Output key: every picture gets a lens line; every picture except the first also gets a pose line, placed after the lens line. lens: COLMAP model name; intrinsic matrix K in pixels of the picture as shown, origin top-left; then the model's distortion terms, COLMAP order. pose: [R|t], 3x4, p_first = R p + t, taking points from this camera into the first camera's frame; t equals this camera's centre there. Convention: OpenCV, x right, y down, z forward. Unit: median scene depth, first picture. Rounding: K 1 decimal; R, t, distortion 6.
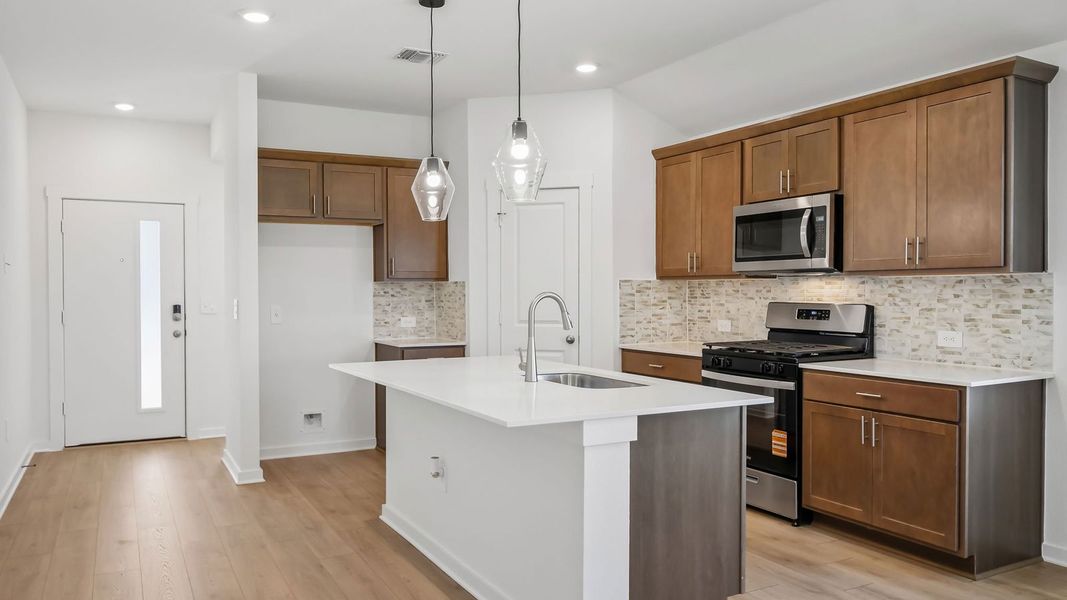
lens RADIAL K [[776.8, 0, 526.2], [0, 776.8, 299.0], [0, 0, 1]] dist [0.008306, -0.007995]
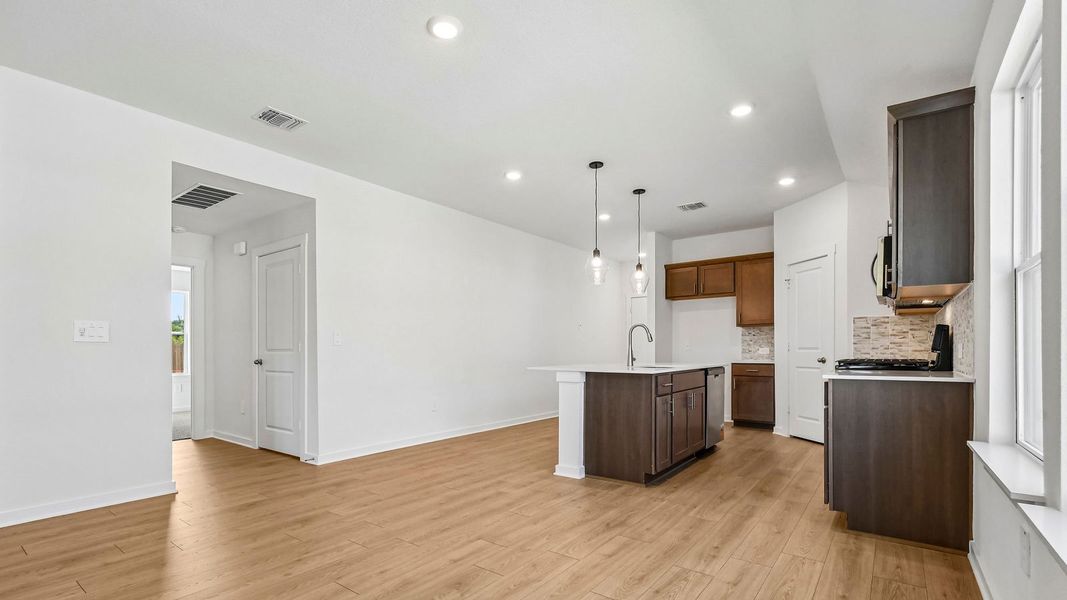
lens RADIAL K [[479.0, 0, 521.7], [0, 479.0, 353.2], [0, 0, 1]] dist [0.012913, 0.000310]
pose [[0.415643, 0.006133, -0.909507, 0.762847], [-0.008530, 0.999960, 0.002845, 0.048415], [0.909488, 0.006576, 0.415679, 0.130162]]
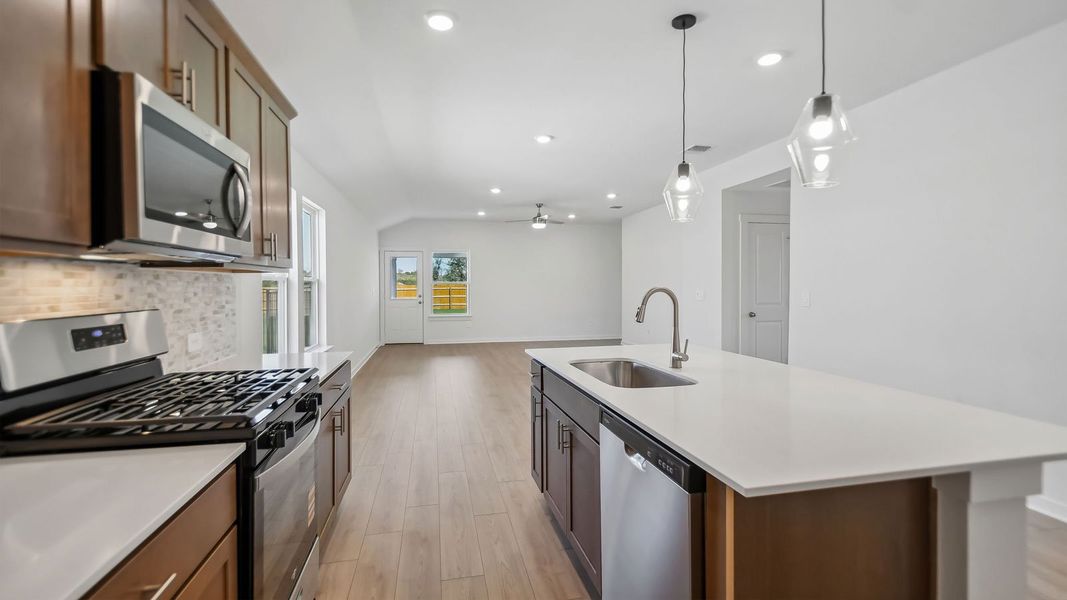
lens RADIAL K [[470.5, 0, 529.6], [0, 470.5, 289.4], [0, 0, 1]] dist [0.011954, -0.005564]
pose [[-0.961924, 0.001888, 0.273310, 0.015586], [0.007428, 0.999787, 0.019234, -0.014538], [-0.273216, 0.020532, -0.961734, 1.200344]]
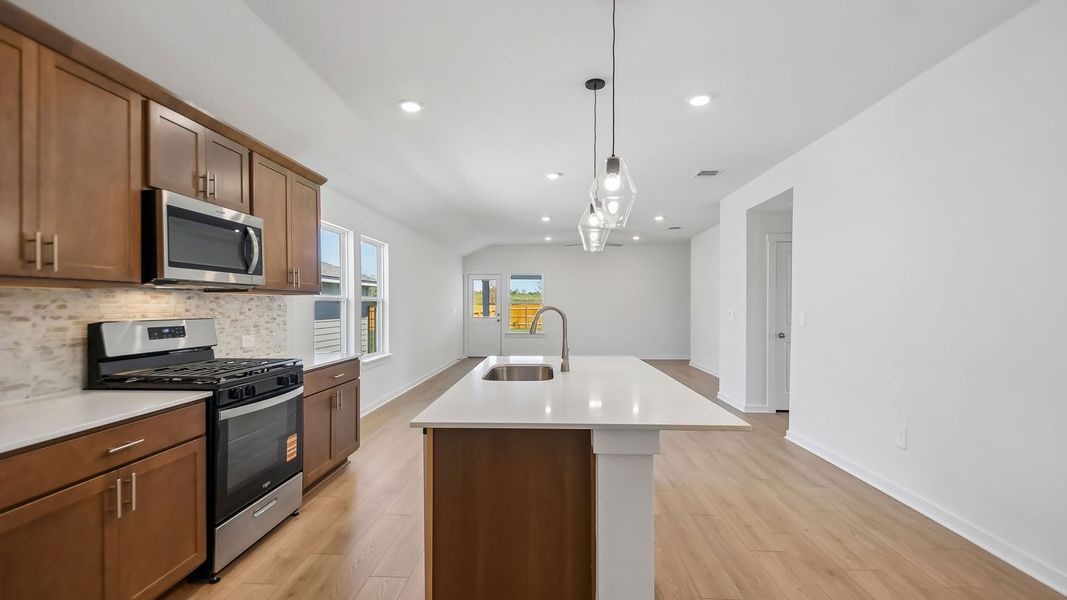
lens RADIAL K [[470.5, 0, 527.9], [0, 470.5, 306.7], [0, 0, 1]] dist [0.011954, -0.005564]
pose [[-0.857810, 0.000309, 0.513967, -0.256699], [0.007441, 0.999902, 0.011817, -0.012736], [-0.513913, 0.013961, -0.857729, 1.231055]]
